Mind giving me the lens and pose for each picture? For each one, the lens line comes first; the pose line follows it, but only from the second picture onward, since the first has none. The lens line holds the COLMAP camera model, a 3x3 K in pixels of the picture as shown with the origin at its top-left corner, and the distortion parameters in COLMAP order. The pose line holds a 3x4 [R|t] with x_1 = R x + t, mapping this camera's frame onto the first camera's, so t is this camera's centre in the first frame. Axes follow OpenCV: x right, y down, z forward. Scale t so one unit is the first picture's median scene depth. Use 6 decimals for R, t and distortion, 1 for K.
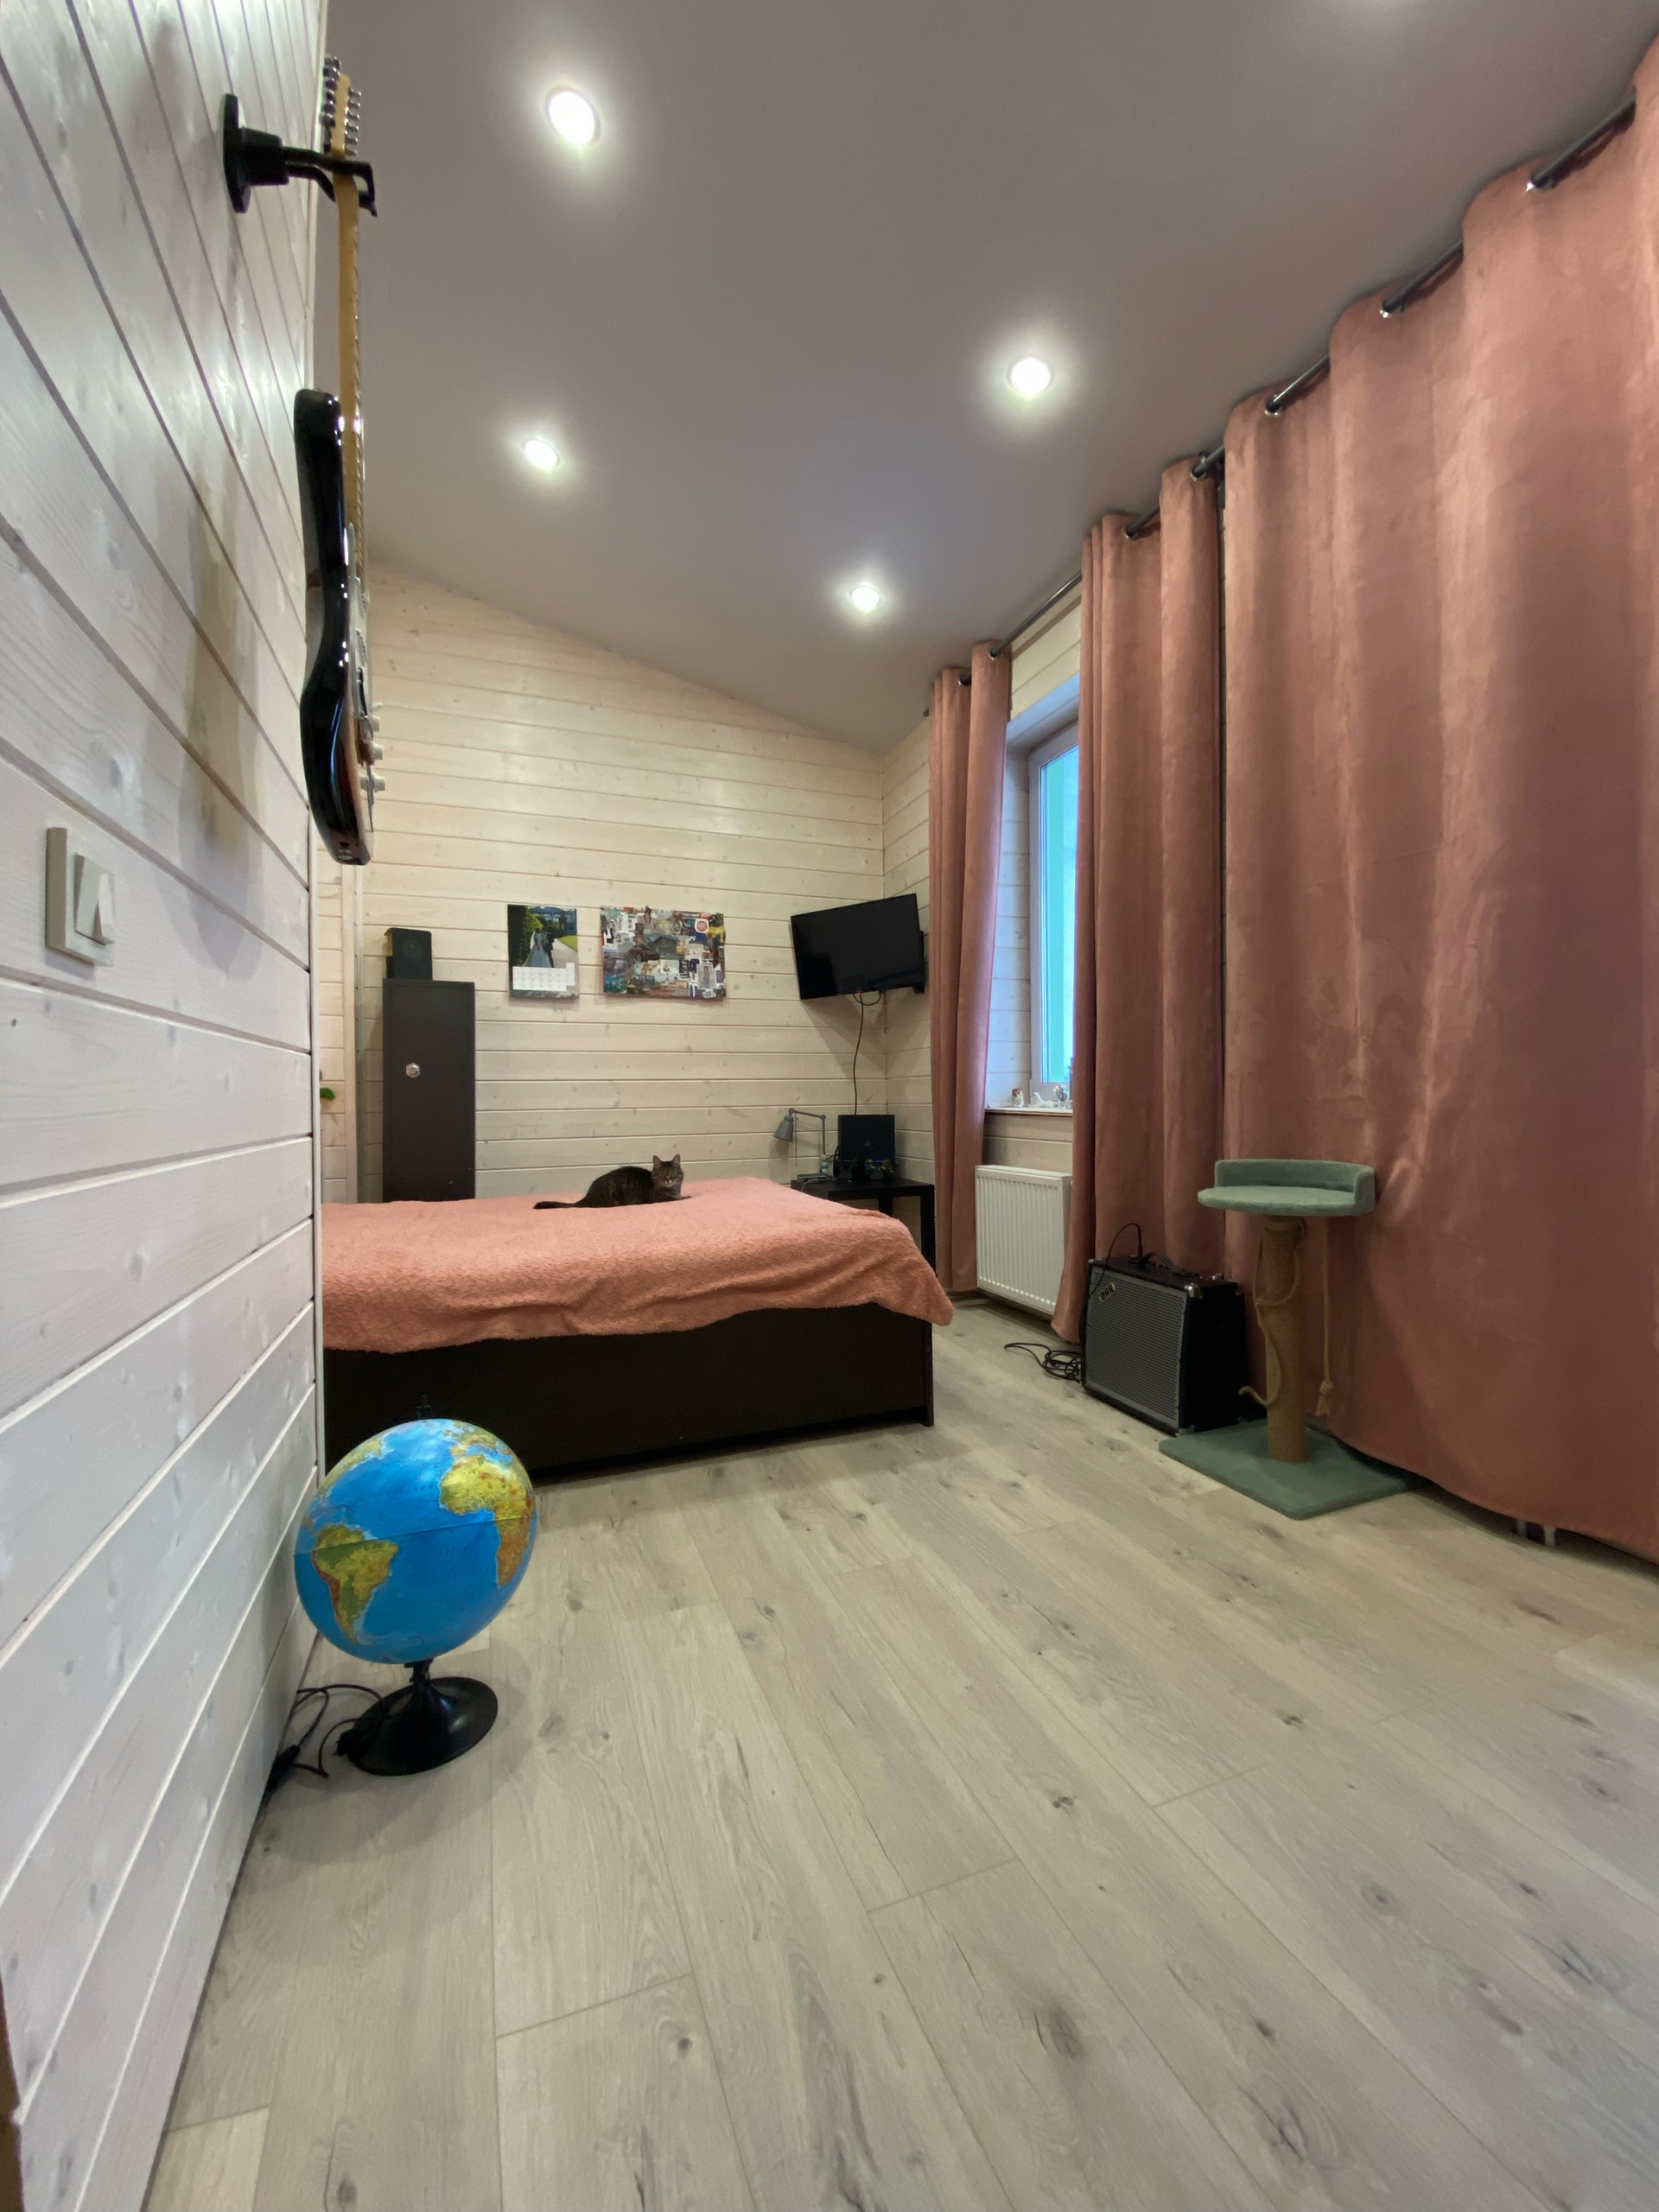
lens RADIAL K [[885.7, 0, 831.5], [0, 885.7, 1109.2], [0, 0, 1]] dist [0.012385, -0.018320]
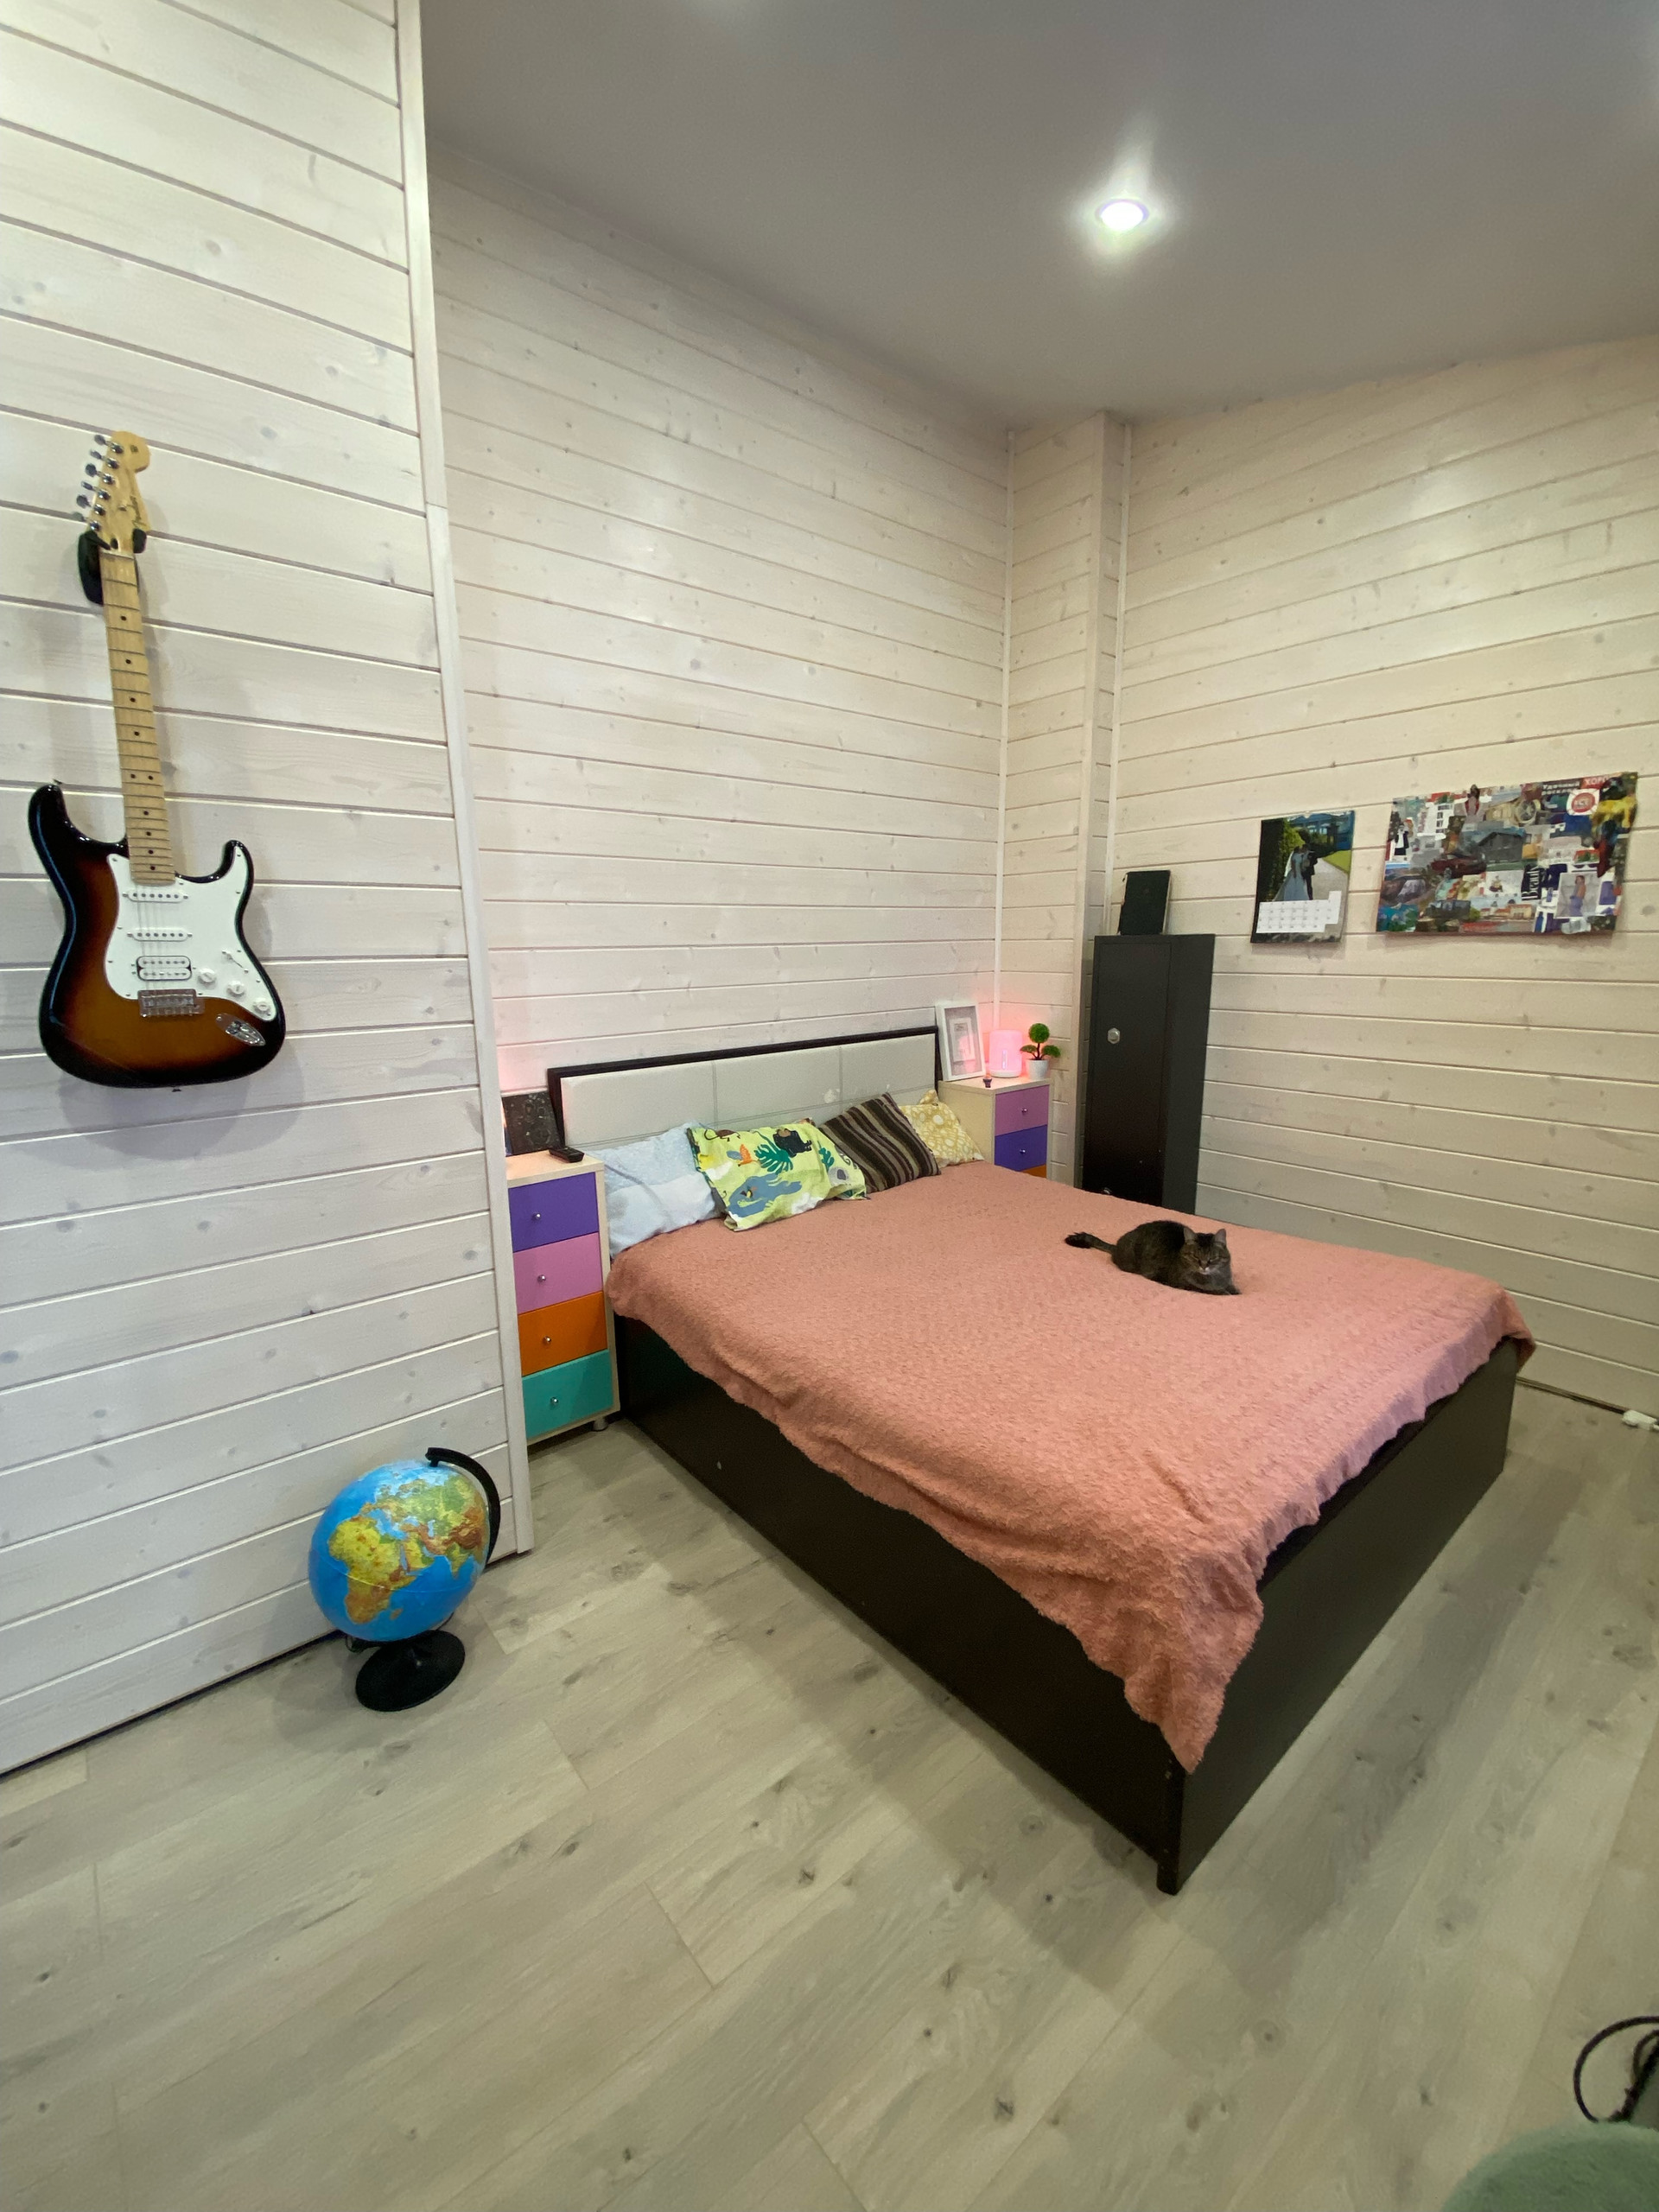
lens RADIAL K [[886.8, 0, 829.5], [0, 886.8, 1106.0], [0, 0, 1]] dist [0.017474, -0.020582]
pose [[0.325537, 0.179342, -0.928365, 0.268577], [-0.000194, 0.981860, 0.189608, -0.130836], [0.945529, -0.061545, 0.319666, 0.375191]]
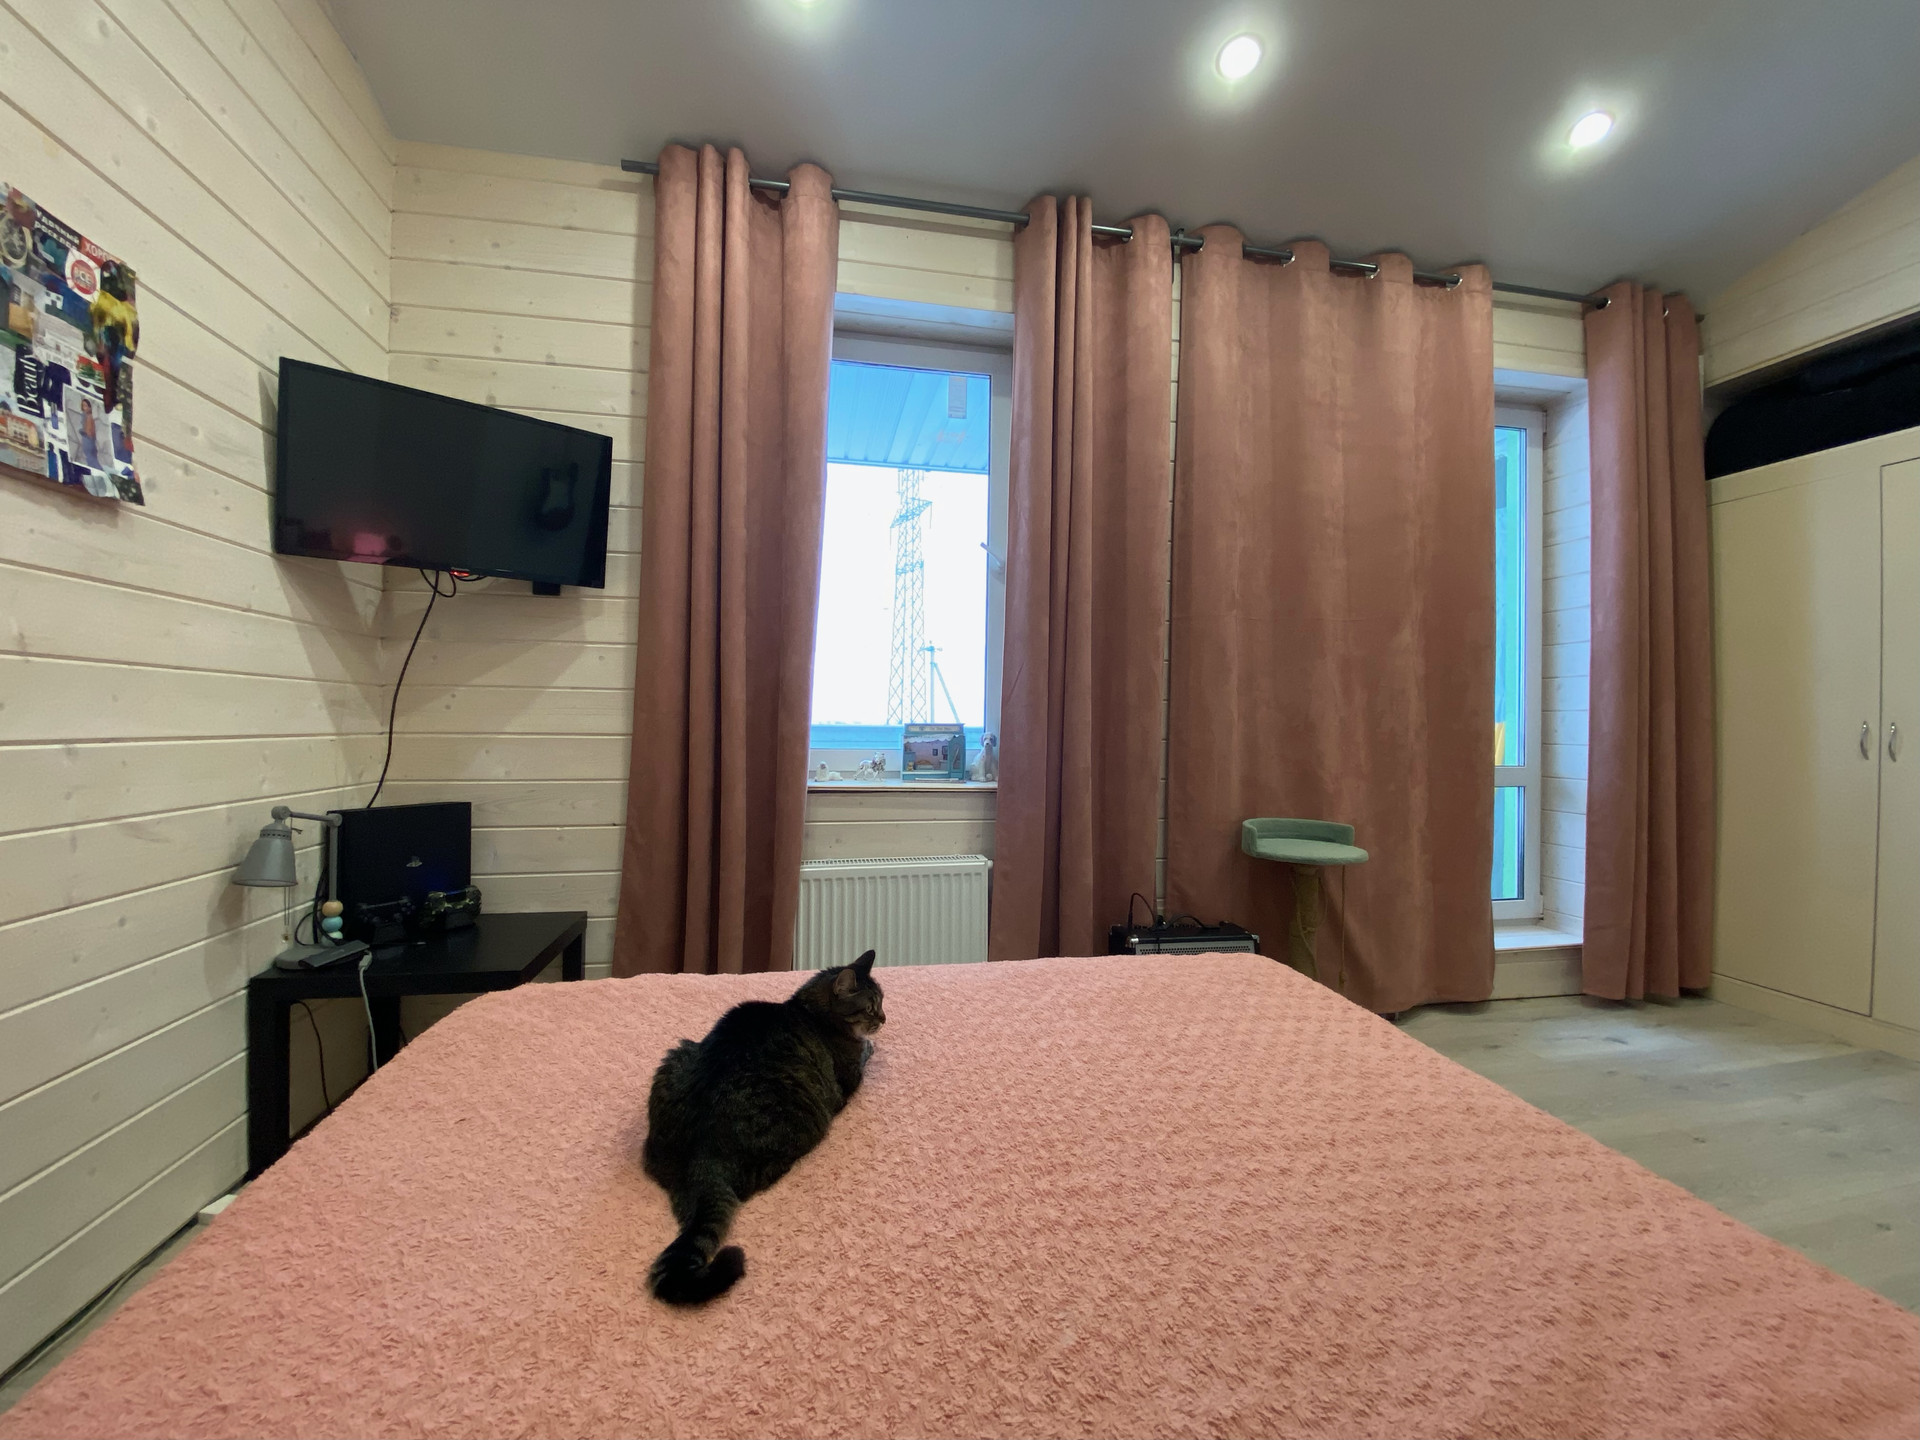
lens RADIAL K [[768.8, 0, 960.0], [0, 768.8, 720.0], [0, 0, 1]] dist [0.012385, -0.018320]
pose [[0.174315, 0.018846, 0.984510, -0.377907], [0.001606, 0.999810, -0.019423, -0.037495], [-0.984689, 0.004967, 0.174251, 0.664380]]
